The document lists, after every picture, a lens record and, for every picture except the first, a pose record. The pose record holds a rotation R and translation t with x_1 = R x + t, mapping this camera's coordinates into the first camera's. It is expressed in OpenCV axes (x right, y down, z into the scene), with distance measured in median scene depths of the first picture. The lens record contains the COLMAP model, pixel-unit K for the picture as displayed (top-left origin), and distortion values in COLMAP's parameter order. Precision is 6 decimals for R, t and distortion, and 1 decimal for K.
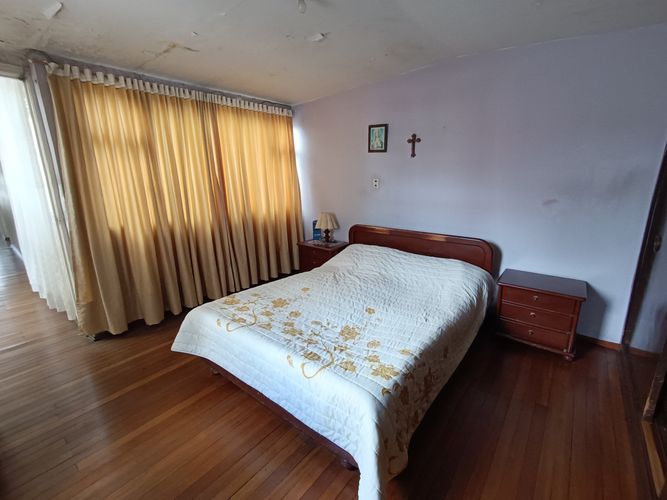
lens RADIAL K [[302.6, 0, 326.3], [0, 302.6, 249.0], [0, 0, 1]] dist [0.003103, 0.000761]
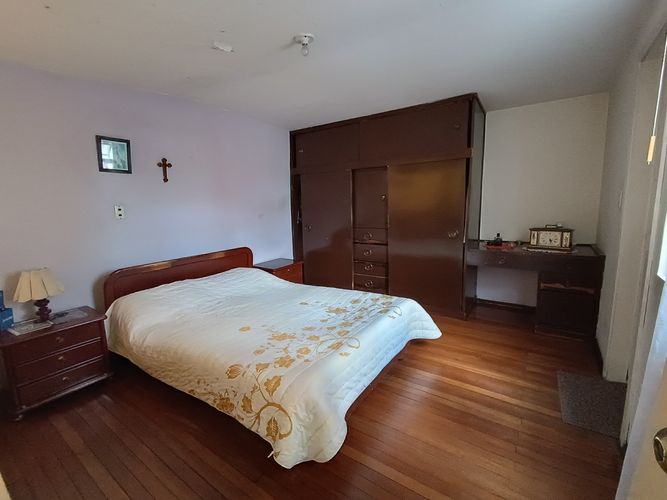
lens RADIAL K [[302.6, 0, 326.3], [0, 302.6, 249.0], [0, 0, 1]] dist [0.003103, 0.000761]
pose [[-0.058095, -0.150127, 0.986958, -0.928921], [0.276260, 0.947603, 0.160402, -0.157323], [-0.959325, 0.281976, -0.013576, 0.781342]]
